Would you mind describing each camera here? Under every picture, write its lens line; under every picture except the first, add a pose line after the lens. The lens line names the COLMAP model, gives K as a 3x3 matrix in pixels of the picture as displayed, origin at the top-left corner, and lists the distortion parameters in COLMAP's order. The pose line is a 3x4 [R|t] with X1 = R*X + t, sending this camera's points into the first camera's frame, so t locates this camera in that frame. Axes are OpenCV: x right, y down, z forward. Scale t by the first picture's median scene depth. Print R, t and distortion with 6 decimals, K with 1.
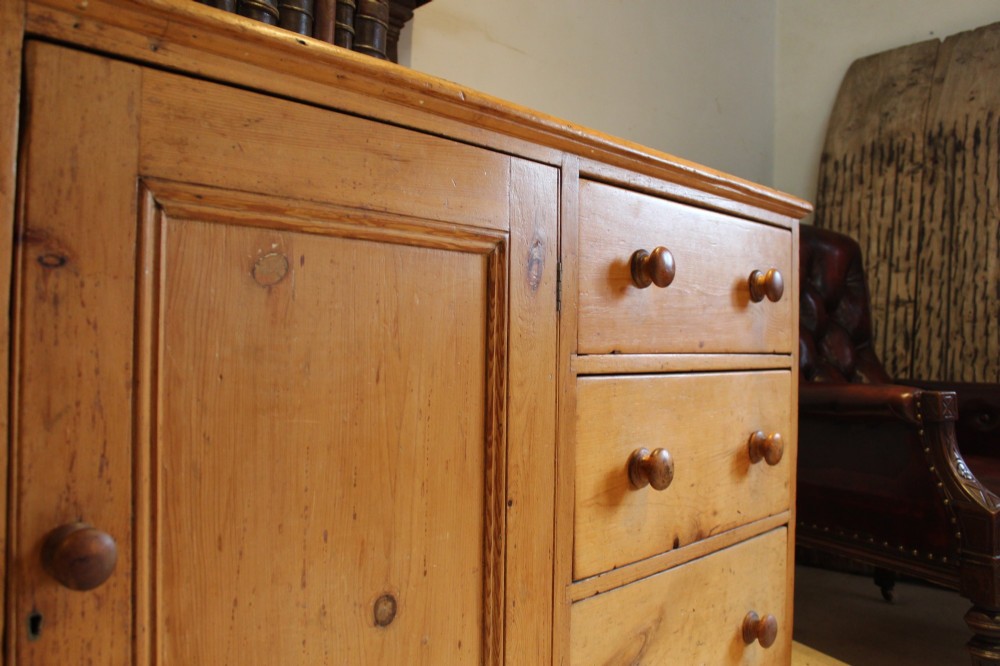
lens RADIAL K [[859.9, 0, 495.6], [0, 859.9, 329.9], [0, 0, 1]] dist [-0.161500, 0.146370]
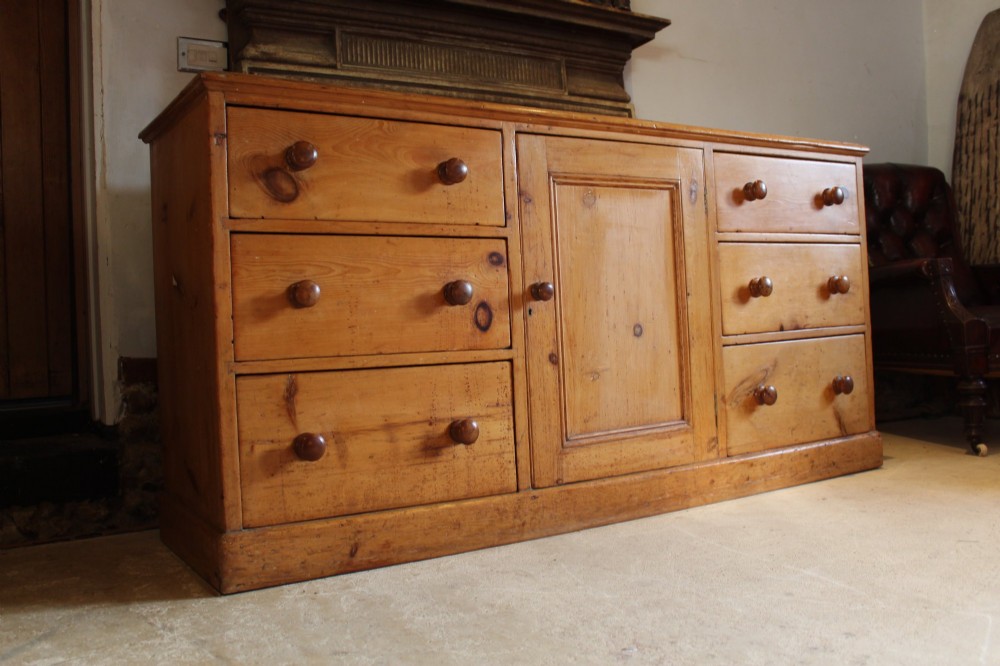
lens RADIAL K [[911.7, 0, 497.5], [0, 911.7, 326.2], [0, 0, 1]] dist [-0.149152, 0.204937]
pose [[0.963316, -0.060567, -0.261446, 0.120369], [0.067835, 0.997518, 0.018858, 0.158708], [0.259655, -0.035901, 0.965034, -1.185801]]
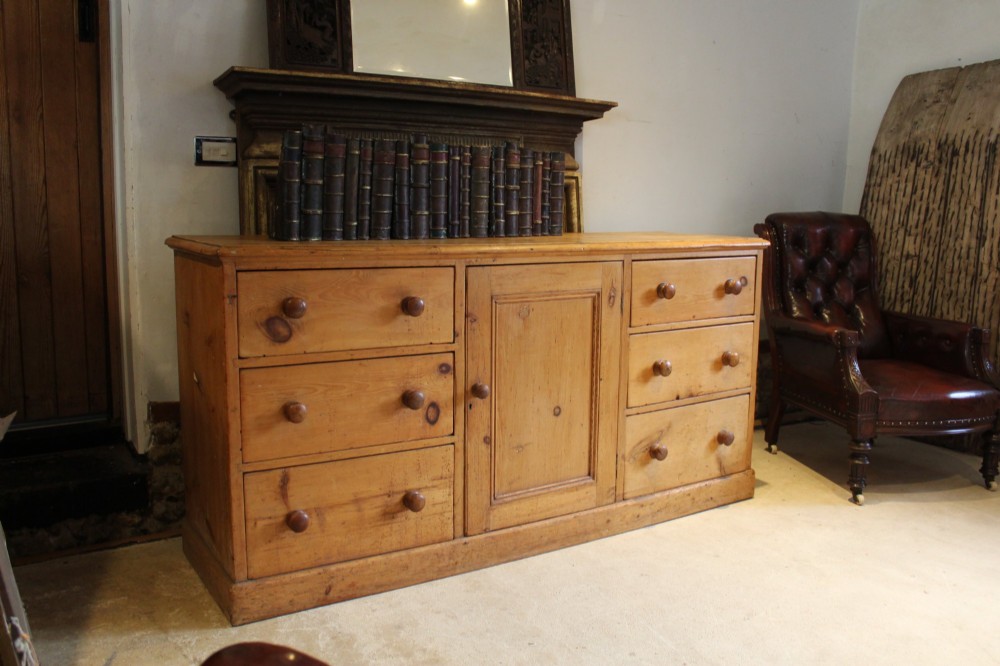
lens RADIAL K [[859.9, 0, 495.6], [0, 859.9, 329.9], [0, 0, 1]] dist [-0.161500, 0.146370]
pose [[0.969084, 0.029087, -0.245012, 0.295817], [0.011458, 0.986650, 0.162451, -0.347924], [0.246466, -0.160236, 0.955813, -1.458471]]
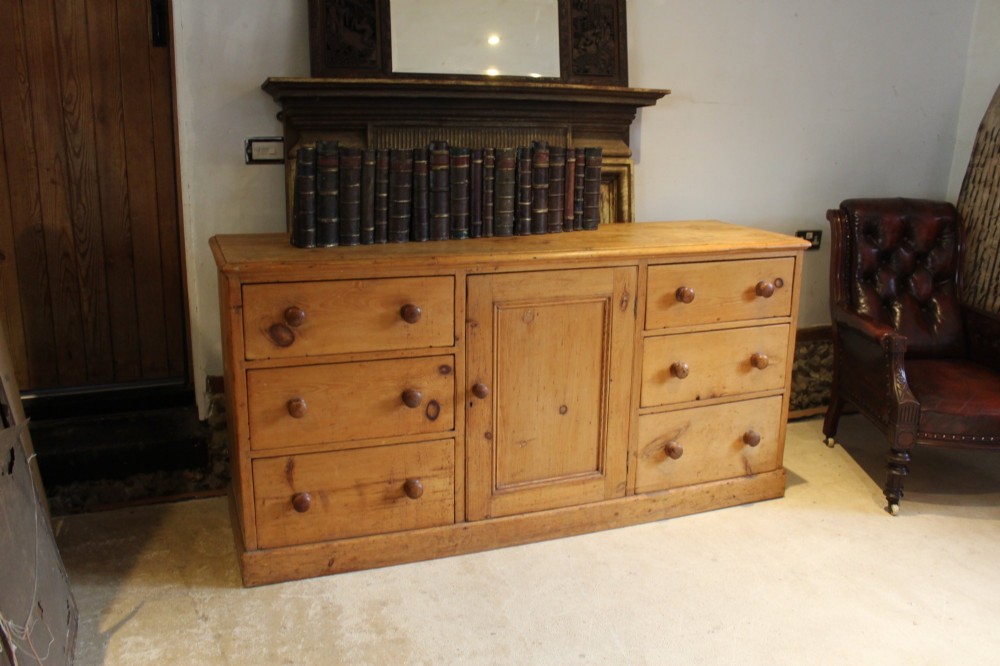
lens RADIAL K [[859.9, 0, 495.6], [0, 859.9, 329.9], [0, 0, 1]] dist [-0.161500, 0.146370]
pose [[0.898408, 0.098745, -0.427917, 0.716957], [0.012673, 0.968159, 0.250017, -0.567160], [0.438979, -0.230040, 0.868550, -1.371162]]
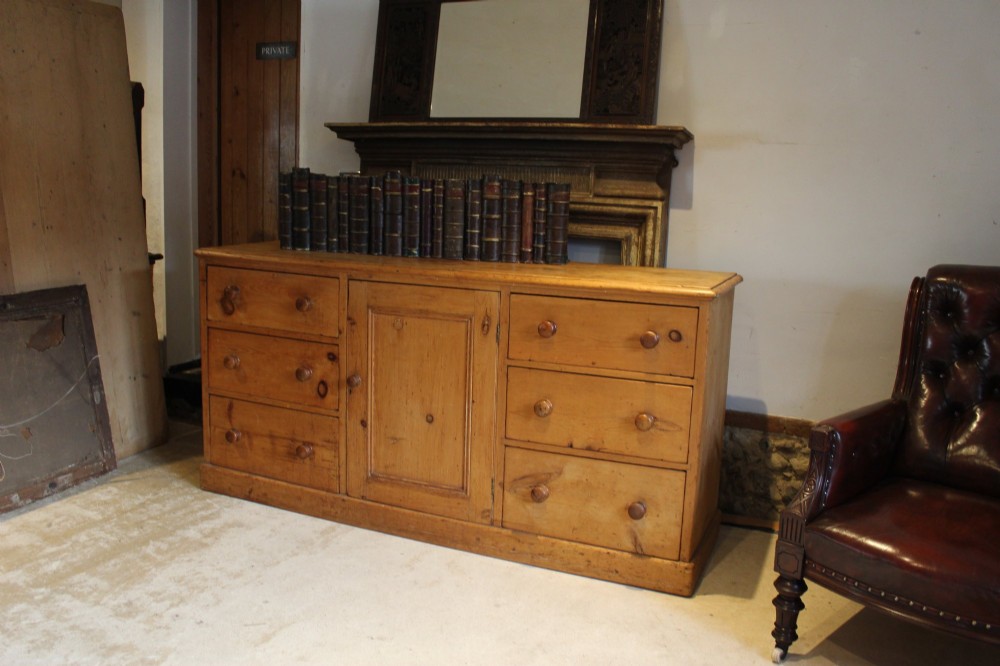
lens RADIAL K [[859.9, 0, 495.6], [0, 859.9, 329.9], [0, 0, 1]] dist [-0.161500, 0.146370]
pose [[0.338315, 0.149478, -0.929085, 2.231756], [-0.008496, 0.987749, 0.155822, -0.416838], [0.940995, -0.044823, 0.335440, 0.029622]]
